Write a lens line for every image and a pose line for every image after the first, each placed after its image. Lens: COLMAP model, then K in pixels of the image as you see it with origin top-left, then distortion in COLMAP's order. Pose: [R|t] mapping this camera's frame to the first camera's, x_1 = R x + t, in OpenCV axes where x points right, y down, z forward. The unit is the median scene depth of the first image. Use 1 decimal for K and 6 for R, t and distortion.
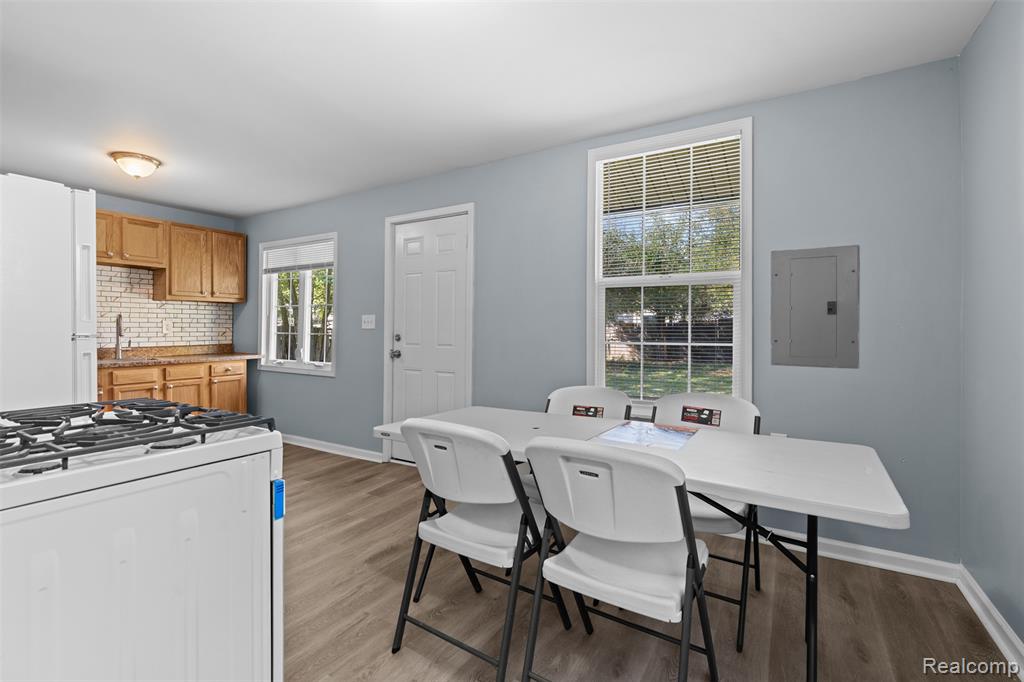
lens RADIAL K [[460.2, 0, 524.6], [0, 460.2, 330.8], [0, 0, 1]] dist [-0.007110, 0.001838]
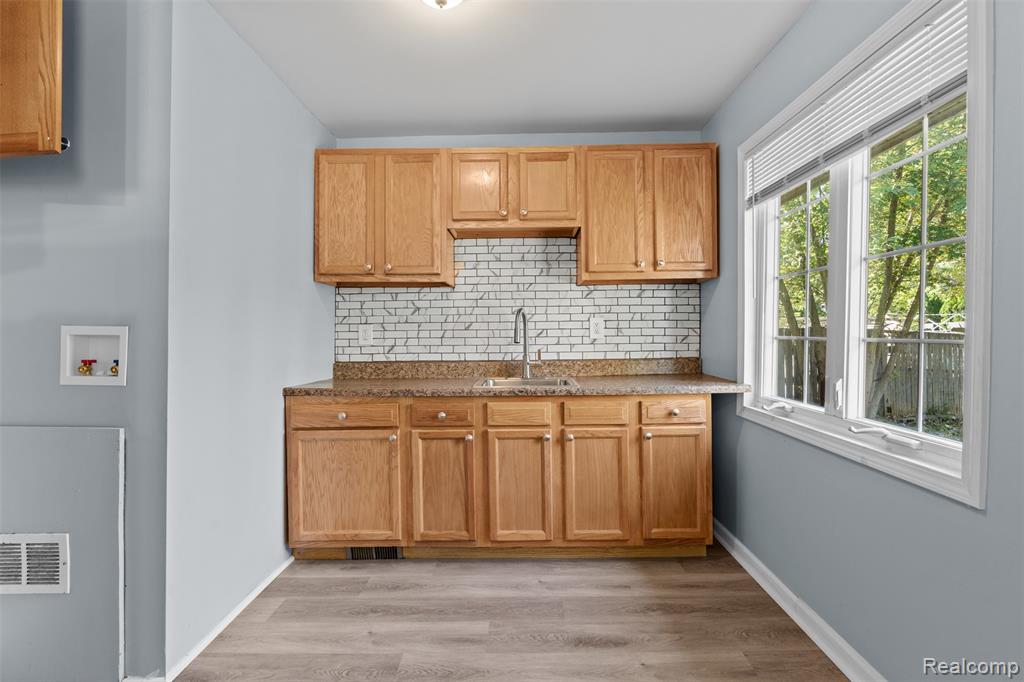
lens RADIAL K [[460.2, 0, 511.7], [0, 460.2, 332.7], [0, 0, 1]] dist [-0.007110, 0.001838]
pose [[0.475743, -0.011359, -0.879511, -0.295753], [0.005039, 0.999935, -0.010188, 0.003720], [0.879570, 0.000415, 0.475769, 0.612845]]
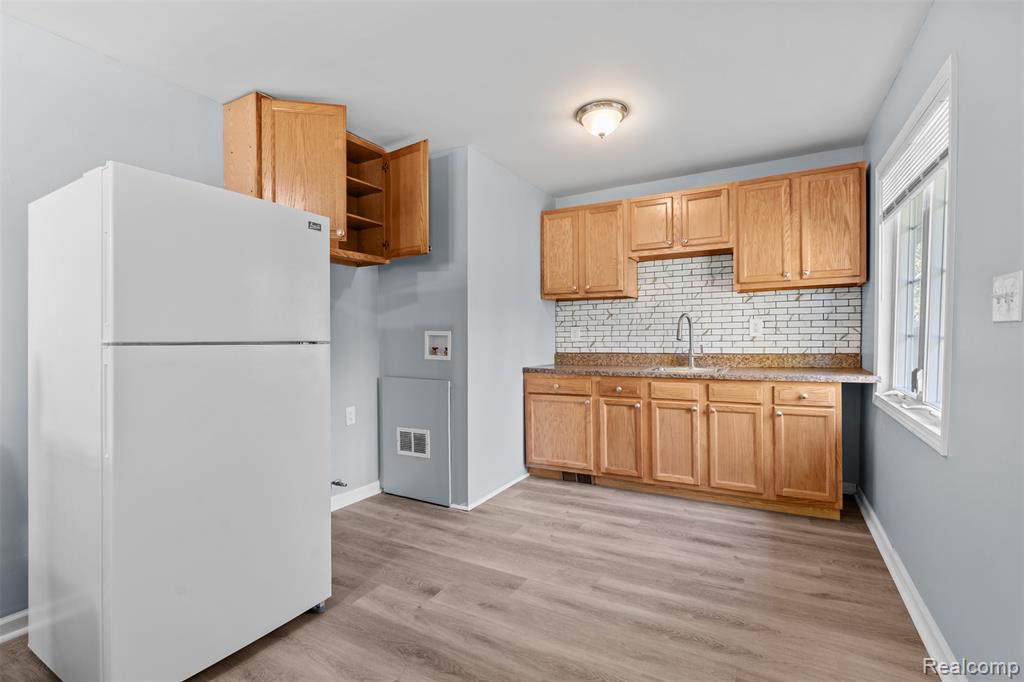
lens RADIAL K [[460.2, 0, 525.0], [0, 460.2, 338.2], [0, 0, 1]] dist [-0.007110, 0.001838]
pose [[0.017302, 0.003807, -0.999843, -0.051309], [0.006953, 0.999968, 0.003928, 0.003095], [0.999826, -0.007019, 0.017275, 0.622177]]
